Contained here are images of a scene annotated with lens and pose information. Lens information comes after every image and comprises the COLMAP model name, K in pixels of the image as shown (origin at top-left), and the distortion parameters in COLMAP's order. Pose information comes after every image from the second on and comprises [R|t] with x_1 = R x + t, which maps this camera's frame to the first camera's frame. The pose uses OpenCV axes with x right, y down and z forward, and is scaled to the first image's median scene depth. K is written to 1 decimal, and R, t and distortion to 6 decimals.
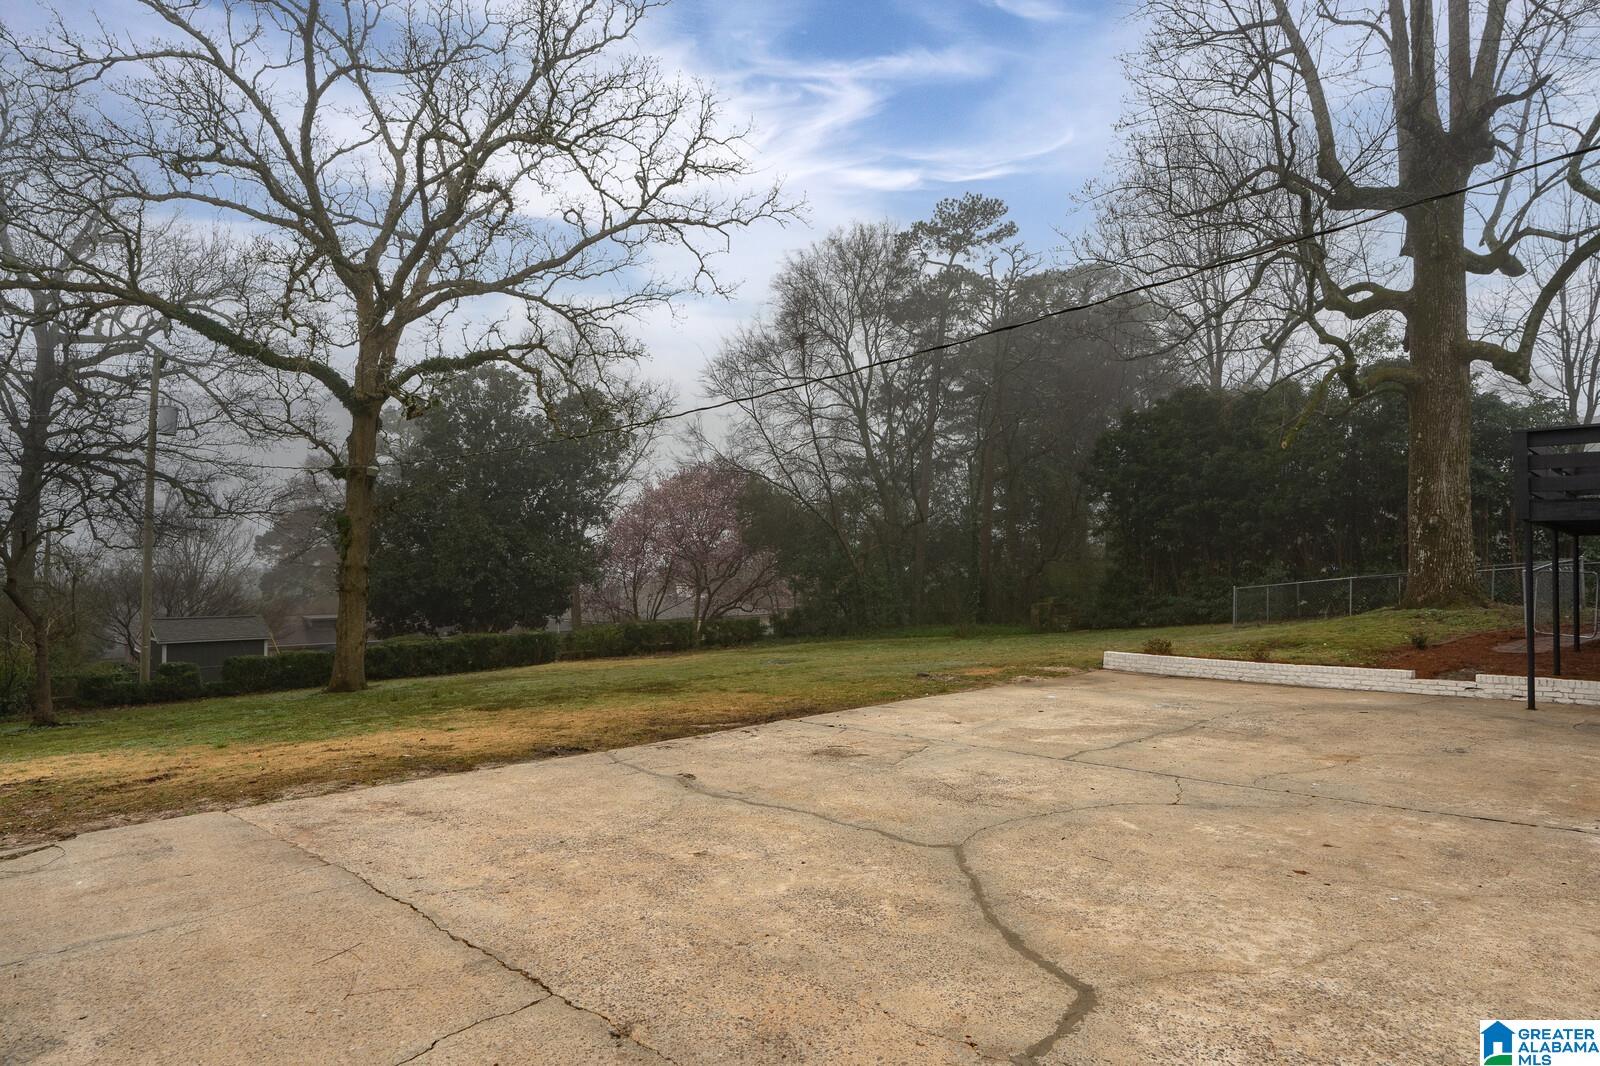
lens RADIAL K [[868.4, 0, 797.0], [0, 868.4, 539.1], [0, 0, 1]] dist [0.007914, 0.001395]
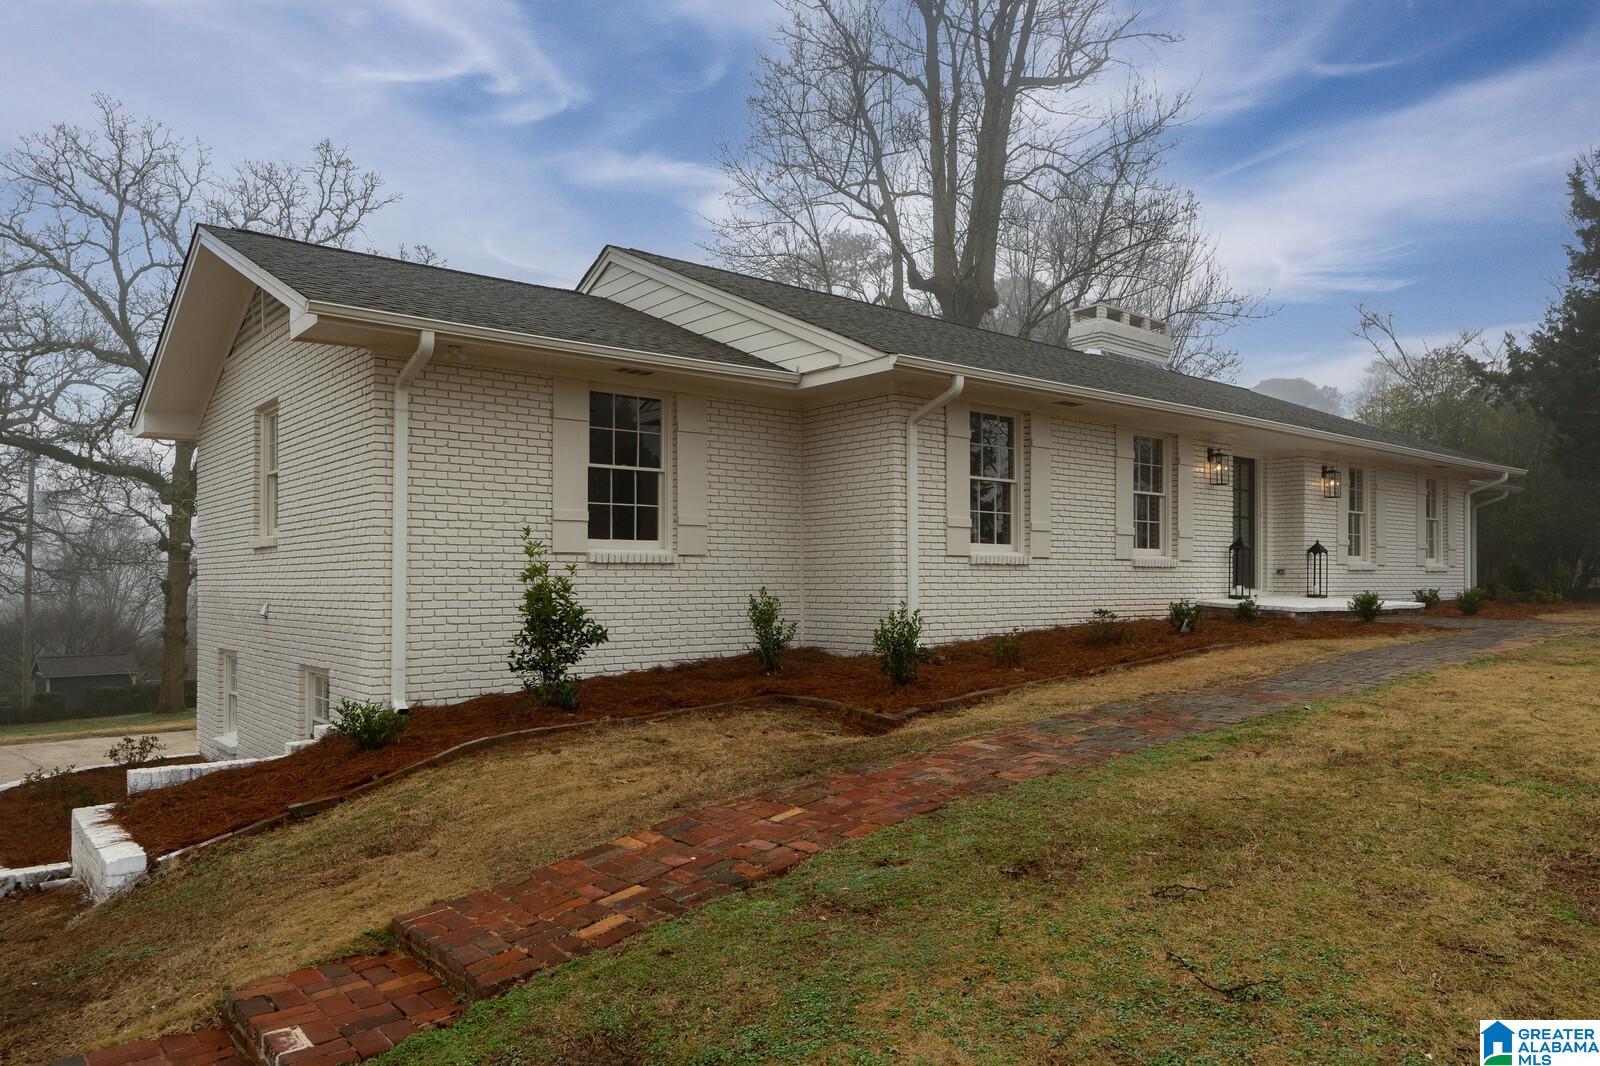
lens RADIAL K [[1095.3, 0, 798.6], [0, 1095.3, 540.5], [0, 0, 1]] dist [0.010796, 0.002821]
pose [[0.996506, 0.004725, -0.083392, 0.179272], [-0.004663, 0.999989, 0.000939, -0.030662], [0.083395, -0.000547, 0.996516, -0.176749]]
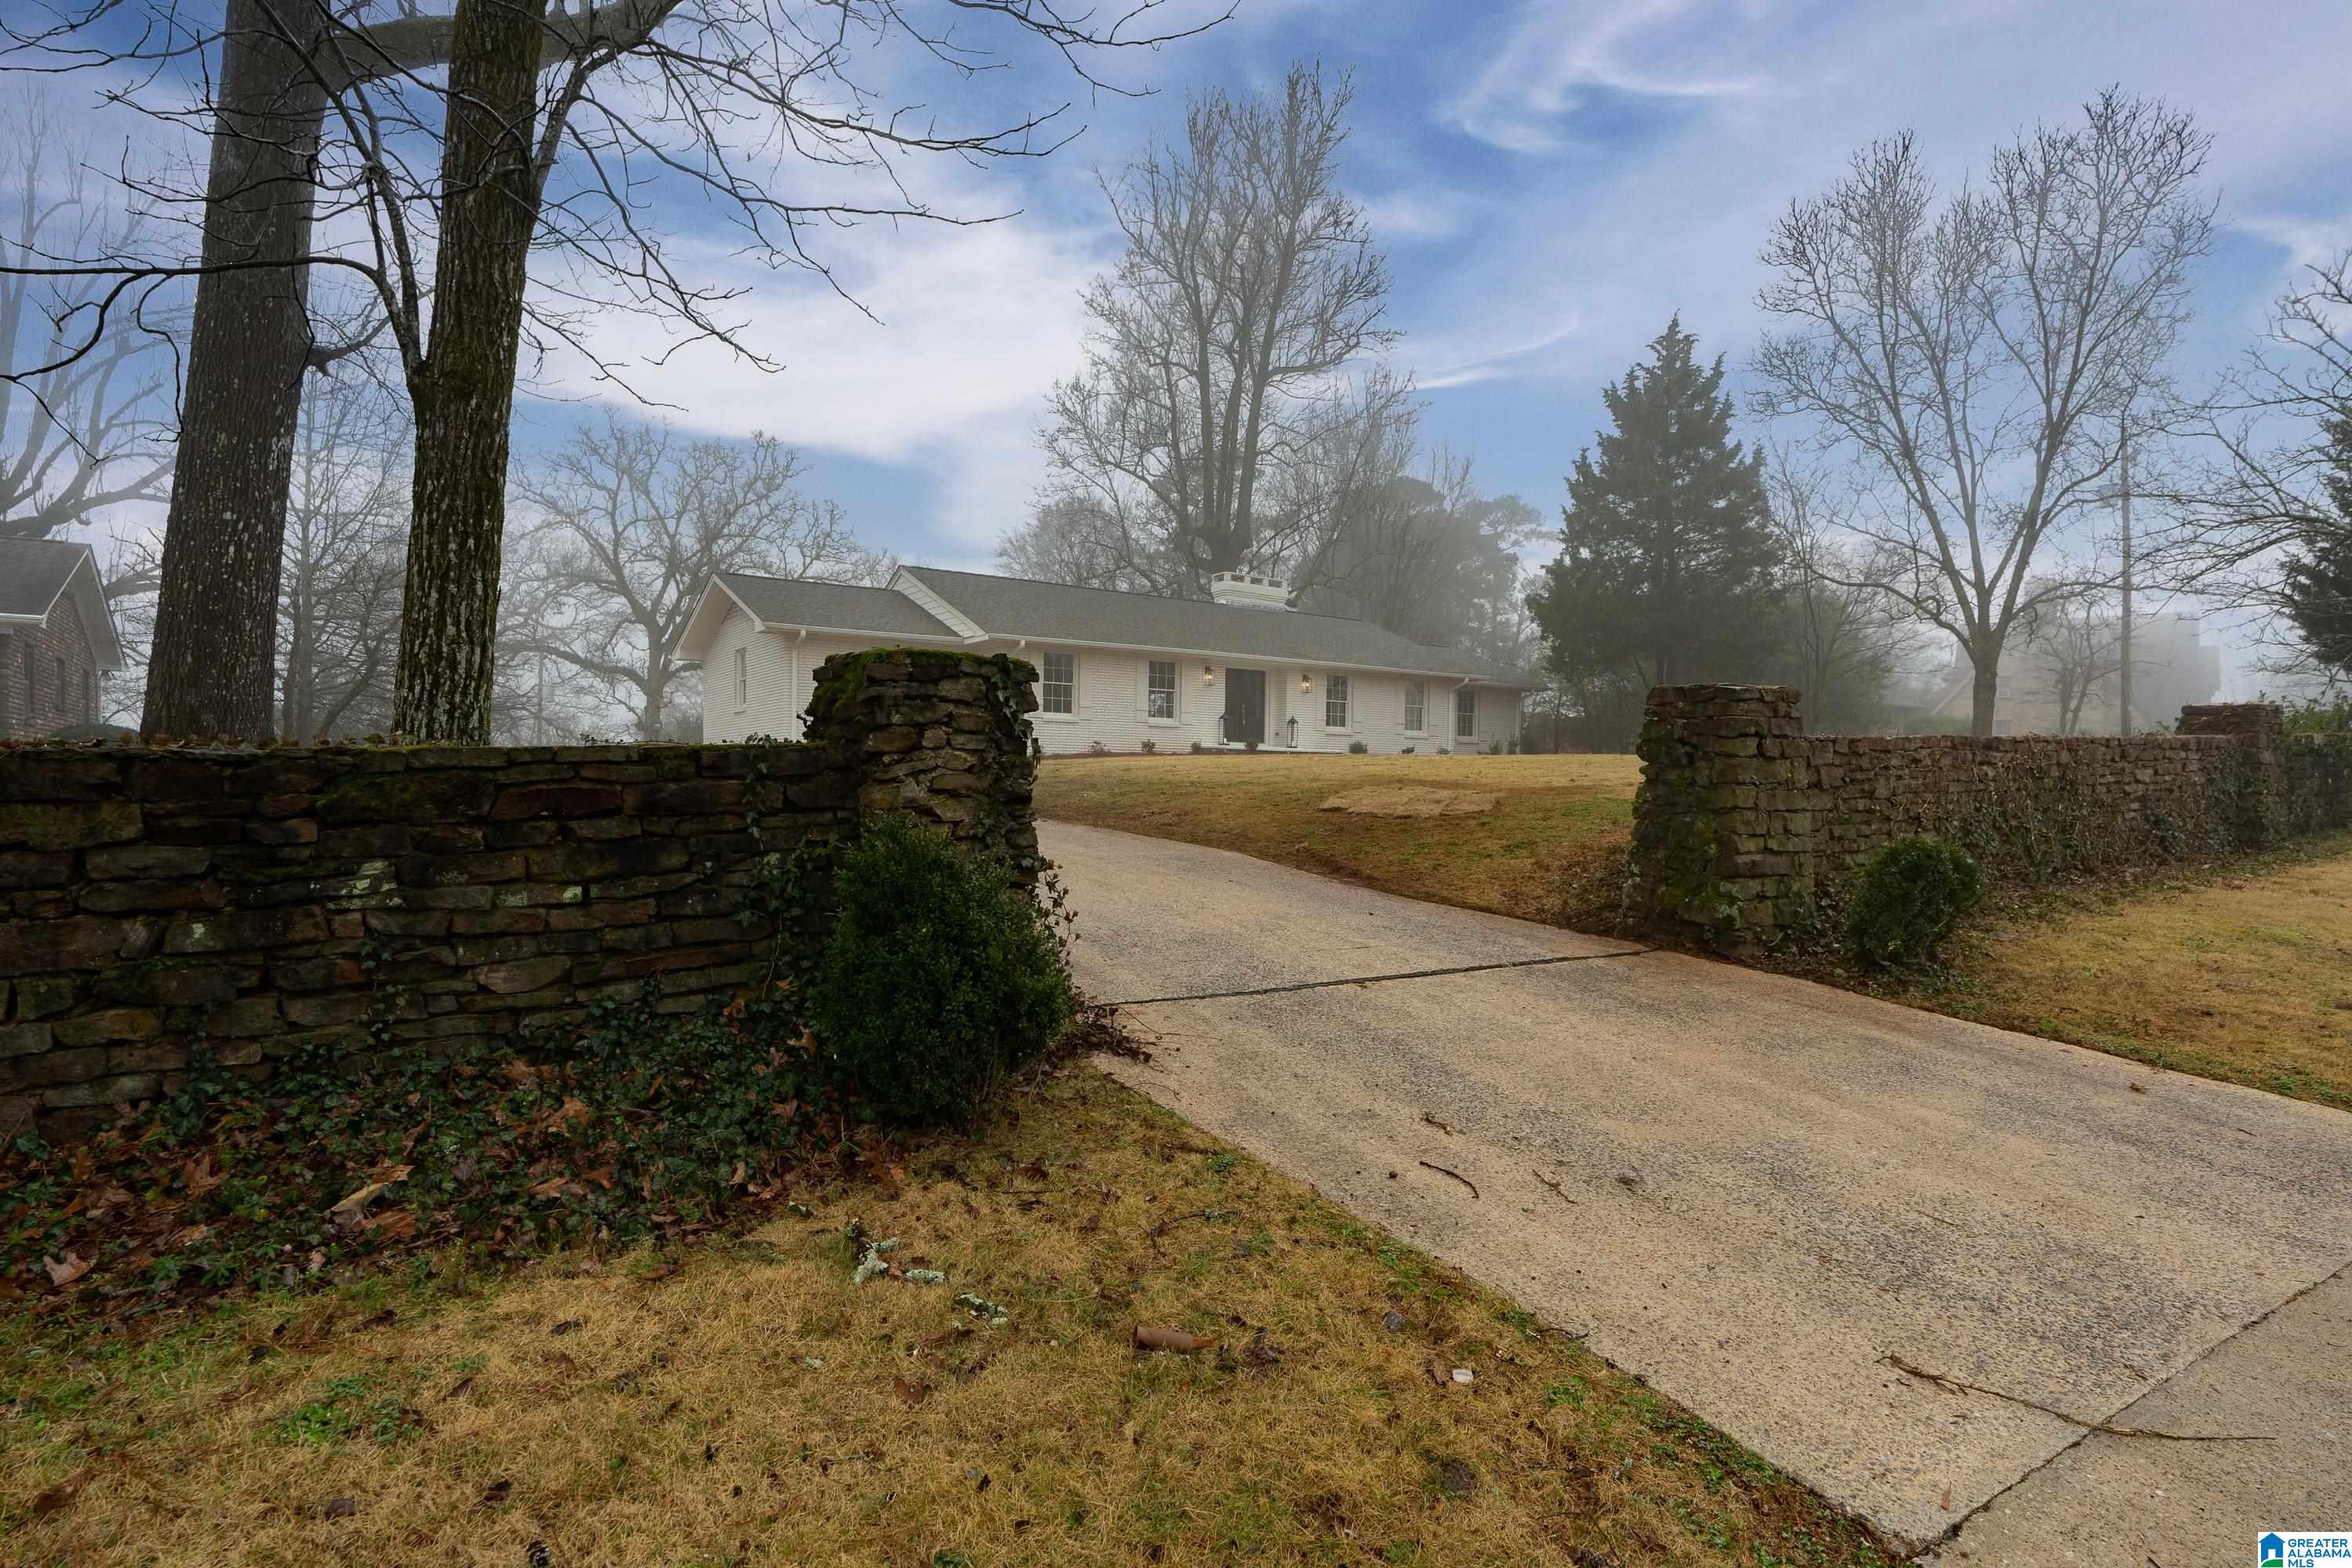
lens RADIAL K [[1276.6, 0, 1179.8], [0, 1276.6, 782.4], [0, 0, 1]] dist [0.007914, 0.001395]
pose [[0.986066, 0.016068, -0.165575, 0.320250], [-0.010425, 0.999336, 0.034900, -0.021349], [0.166026, -0.032688, 0.985580, -0.452692]]
